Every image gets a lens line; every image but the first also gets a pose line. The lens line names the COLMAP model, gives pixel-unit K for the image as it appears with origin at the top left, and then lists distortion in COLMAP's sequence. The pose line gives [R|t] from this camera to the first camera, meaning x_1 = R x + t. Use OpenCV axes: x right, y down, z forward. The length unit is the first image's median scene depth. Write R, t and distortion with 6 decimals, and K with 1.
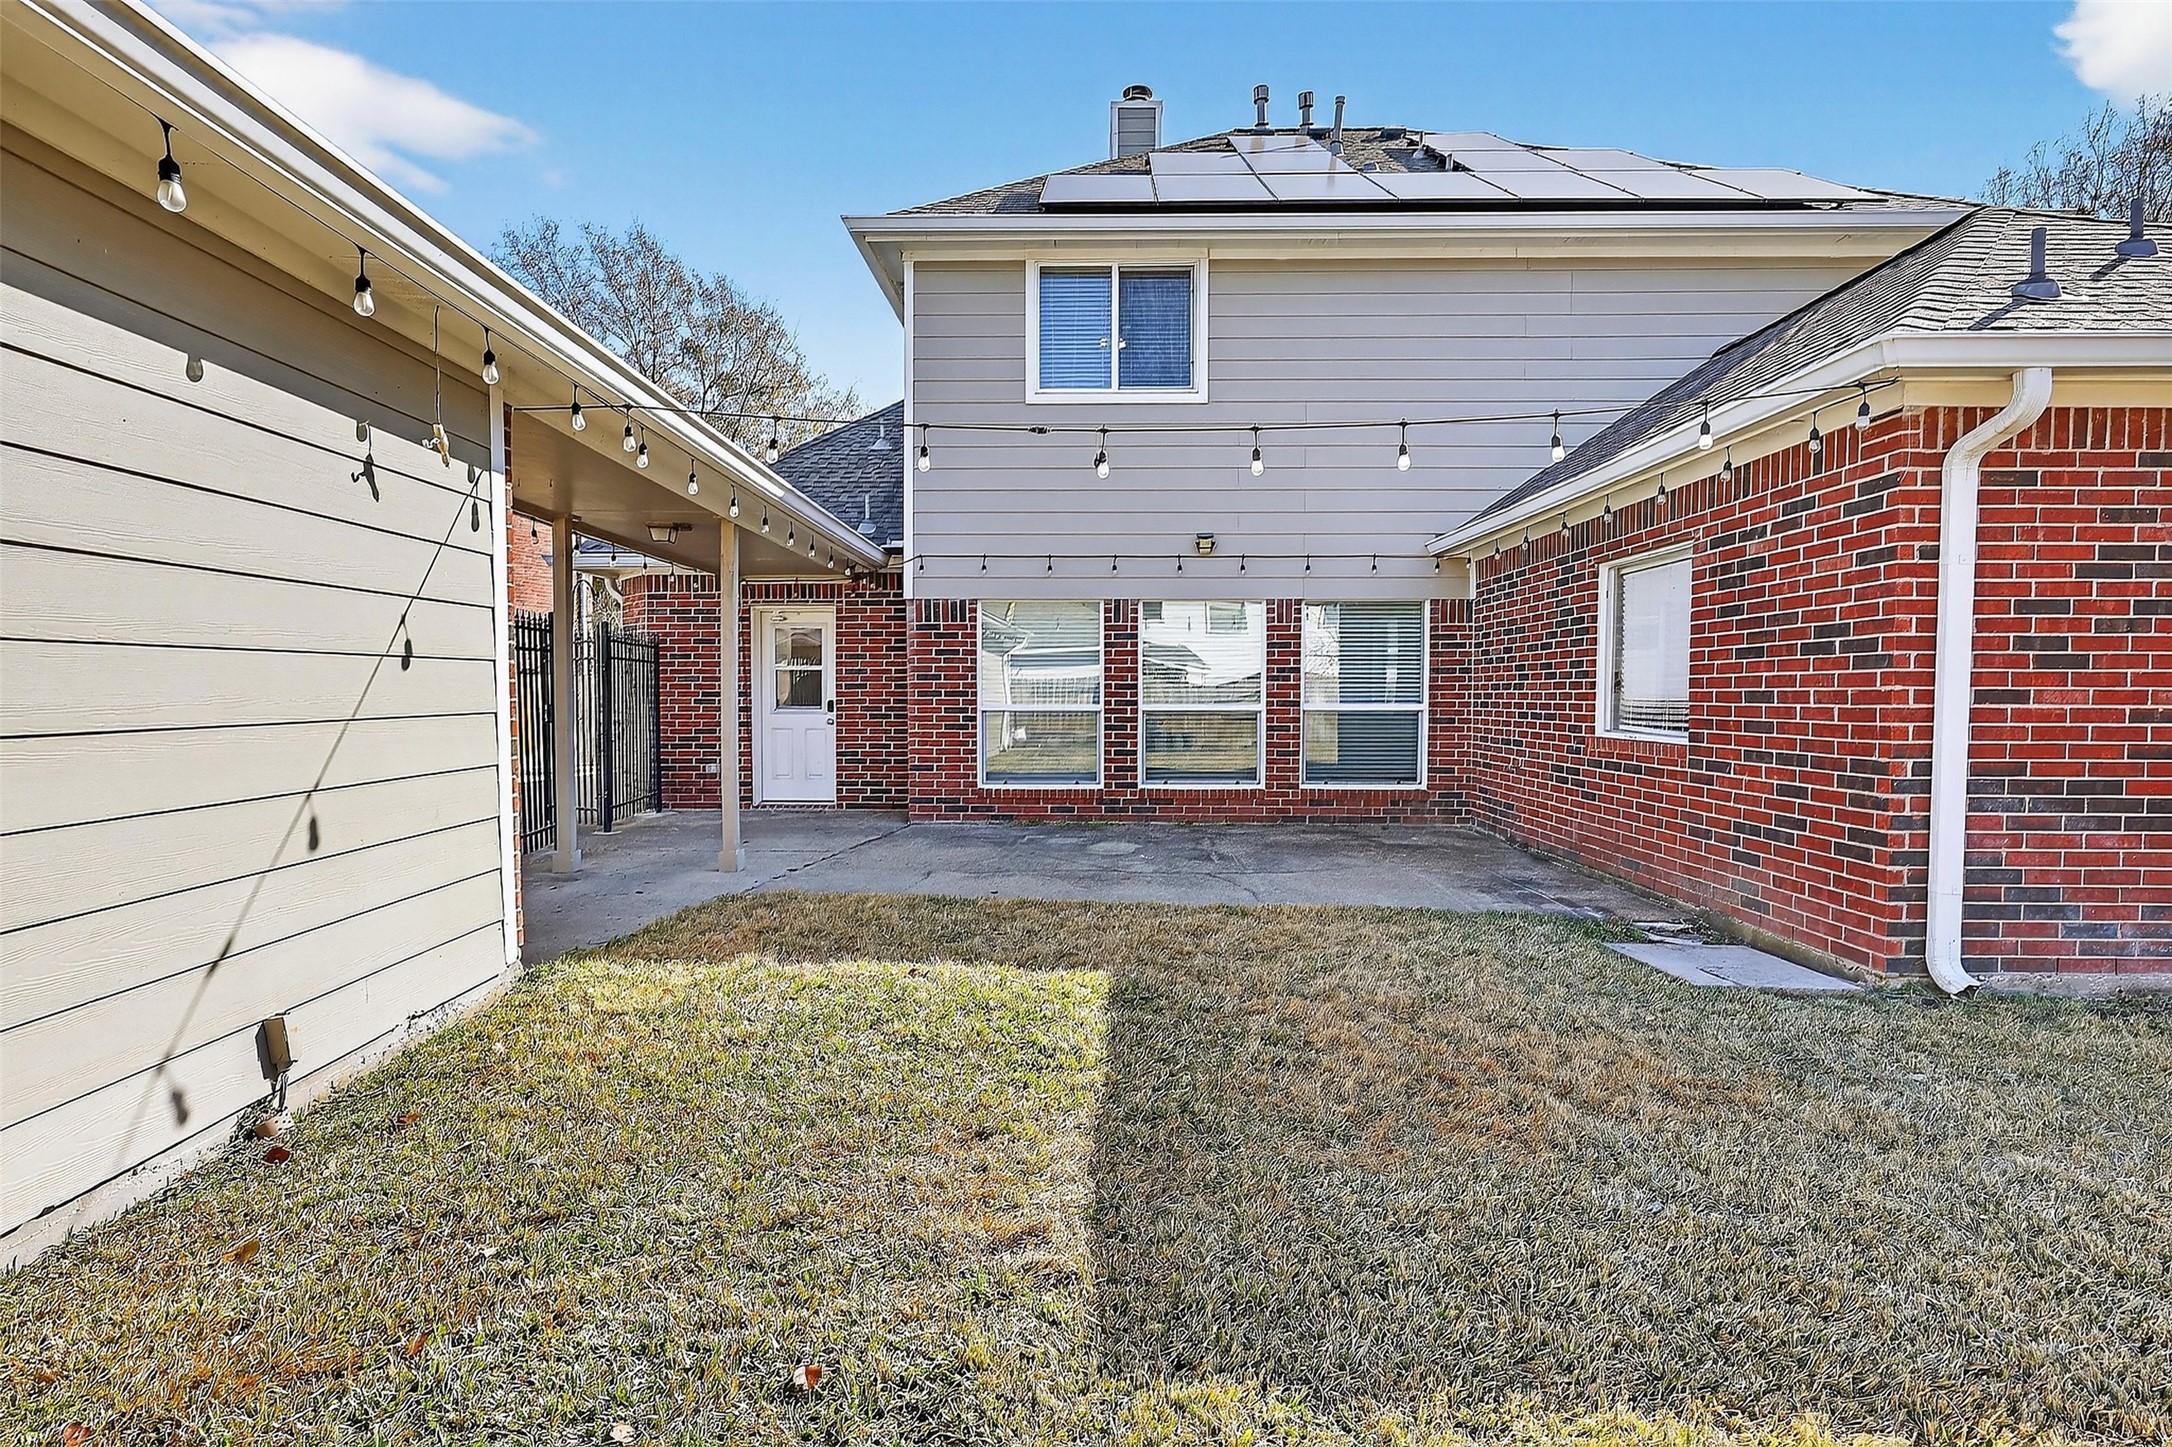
lens RADIAL K [[1001.1, 0, 1103.2], [0, 1001.1, 725.6], [0, 0, 1]] dist [0.001394, 0.000508]
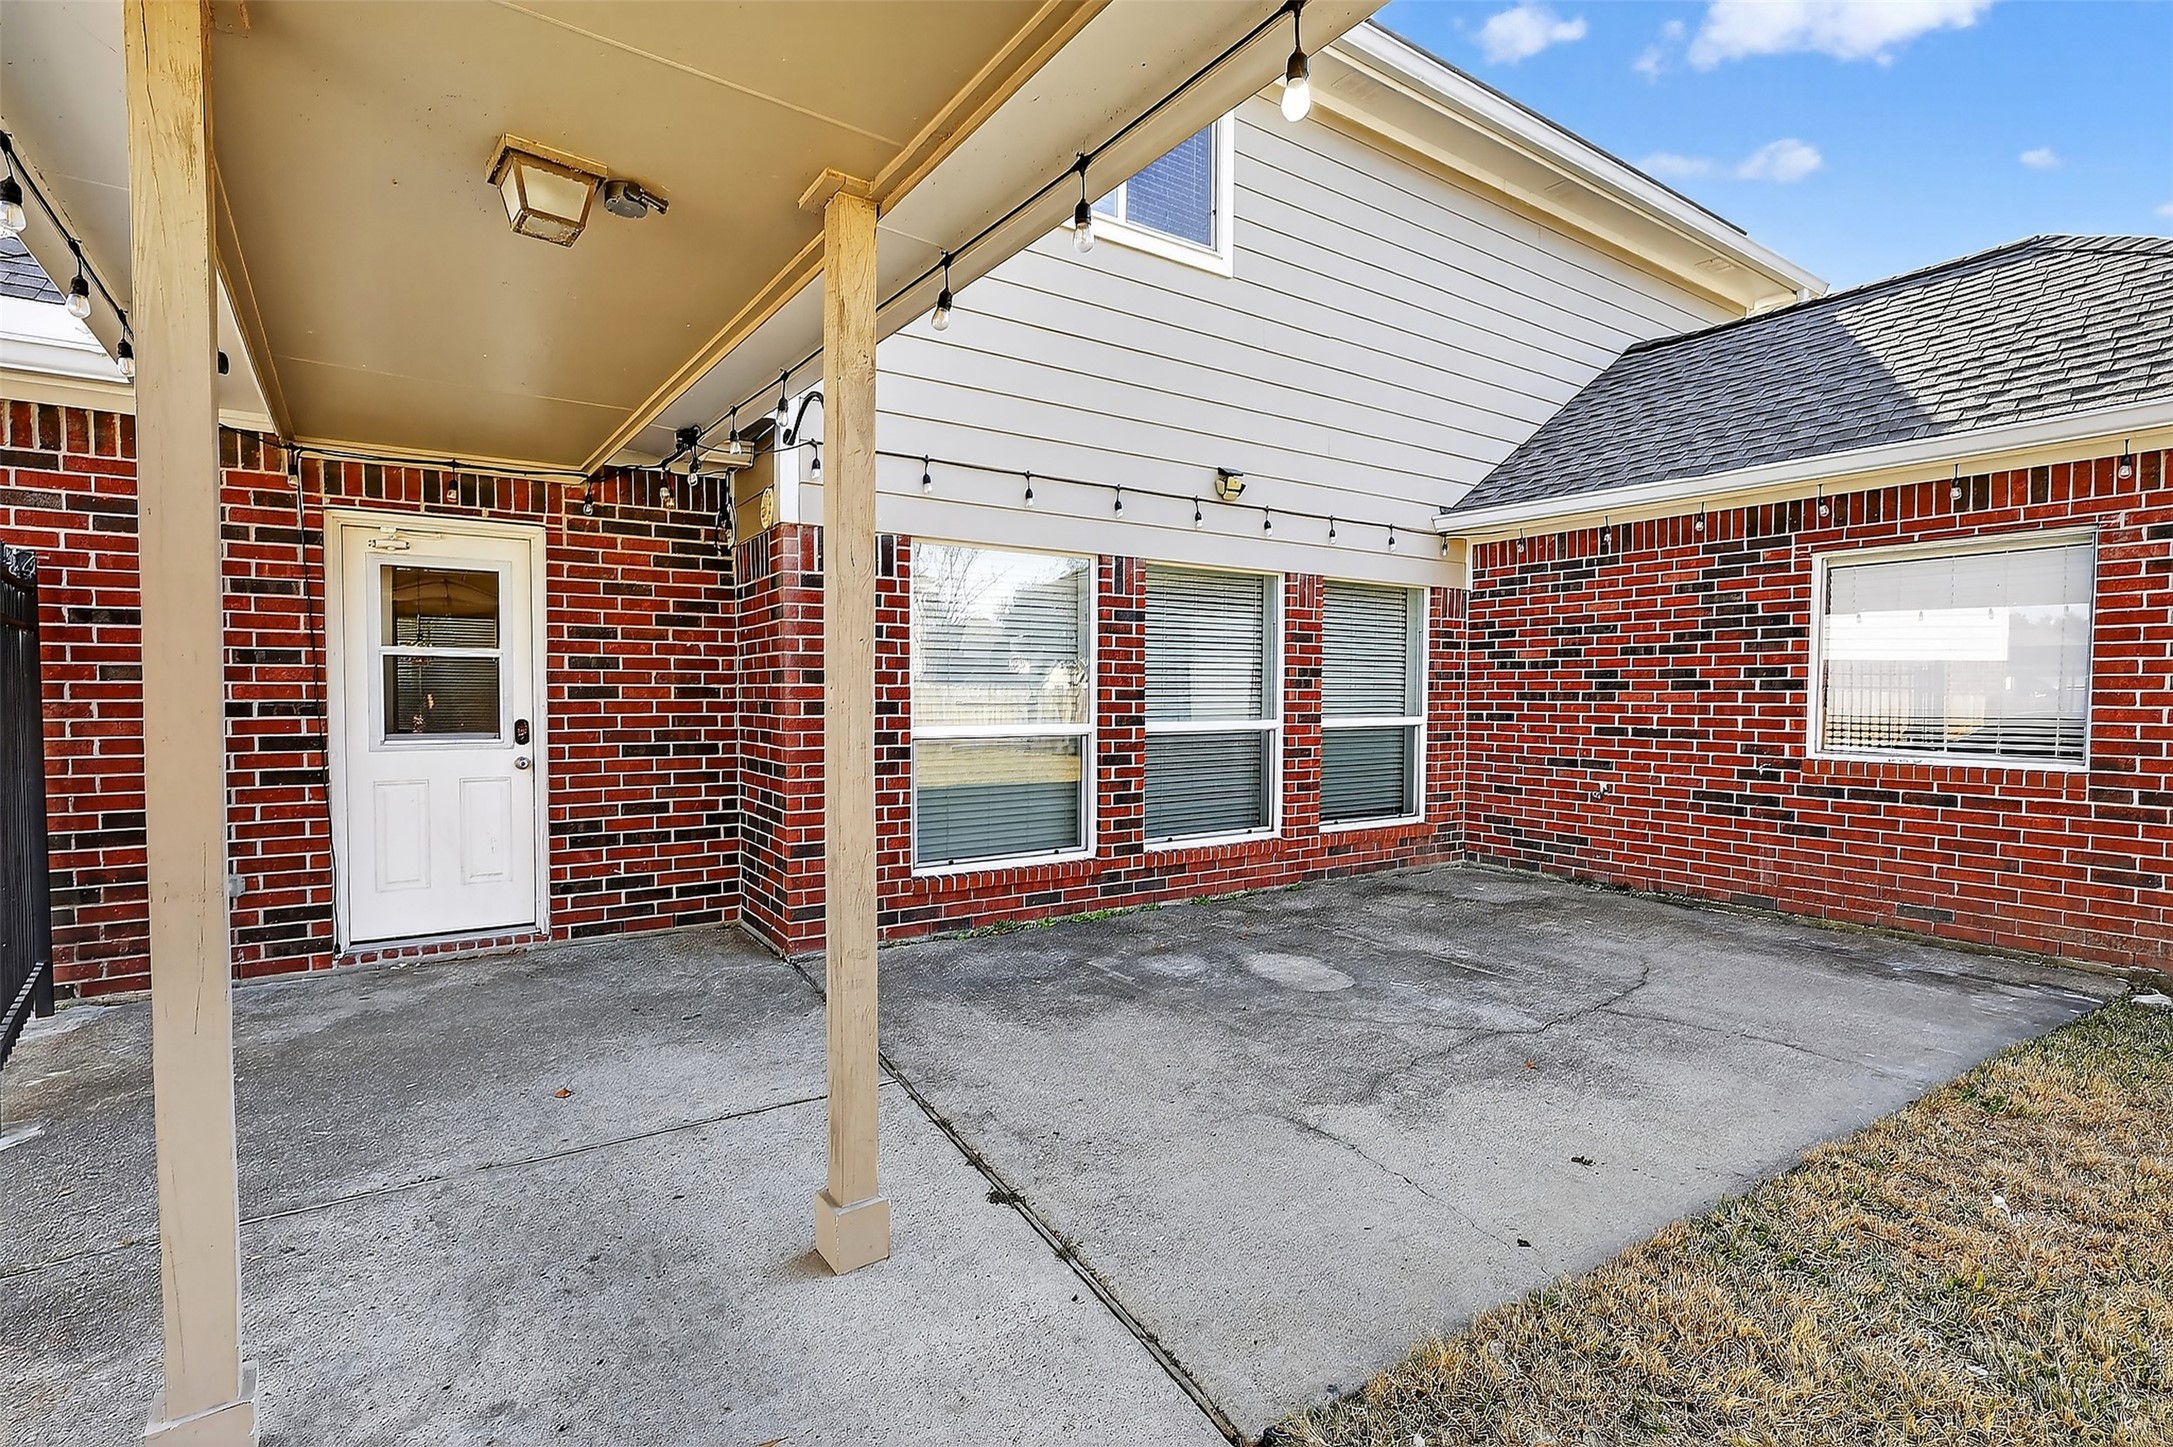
lens RADIAL K [[1001.6, 0, 1103.8], [0, 1001.6, 725.6], [0, 0, 1]] dist [0.001394, 0.000508]
pose [[0.821955, -0.016484, 0.569314, -0.352886], [0.015531, 0.999858, 0.006527, -0.023736], [-0.569340, 0.003477, 0.822094, 0.483215]]
